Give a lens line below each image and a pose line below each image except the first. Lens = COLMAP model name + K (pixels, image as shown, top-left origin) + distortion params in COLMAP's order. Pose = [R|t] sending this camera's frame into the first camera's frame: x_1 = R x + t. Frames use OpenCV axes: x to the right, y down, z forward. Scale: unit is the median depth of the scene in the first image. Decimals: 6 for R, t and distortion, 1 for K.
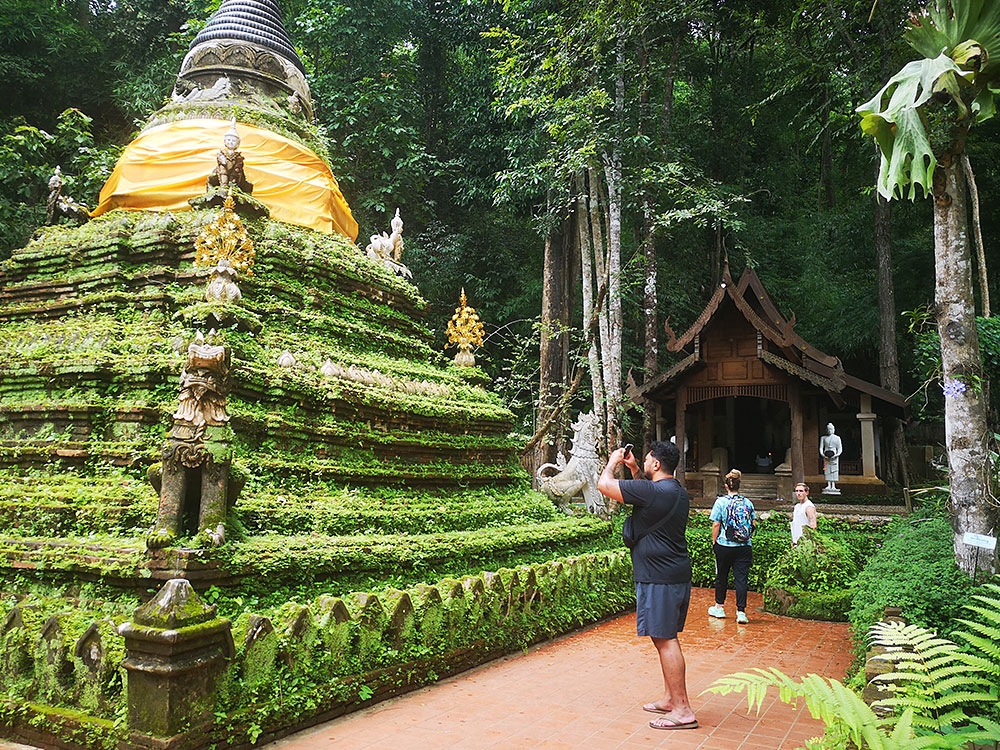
lens RADIAL K [[817.6, 0, 494.7], [0, 817.6, 374.8], [0, 0, 1]] dist [0.022177, -0.018740]
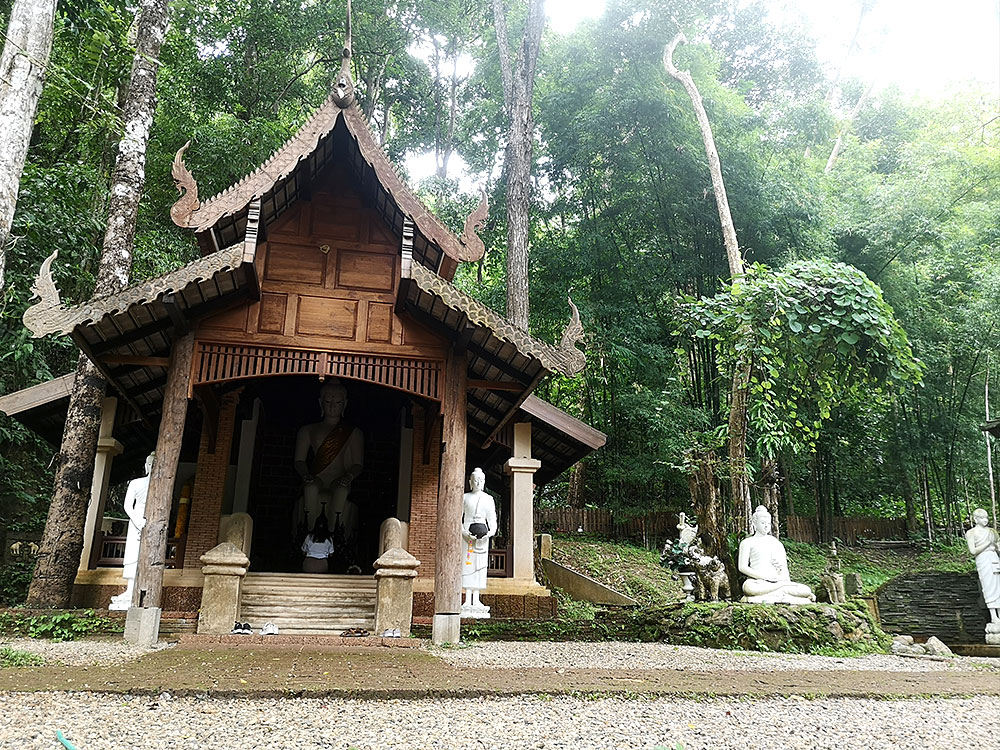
lens RADIAL K [[817.6, 0, 499.3], [0, 817.6, 369.0], [0, 0, 1]] dist [0.022177, -0.018740]
pose [[0.785059, 0.170117, 0.595603, 0.115212], [-0.083217, 0.981797, -0.170734, 0.084797], [-0.613806, 0.084471, 0.784925, 0.610762]]
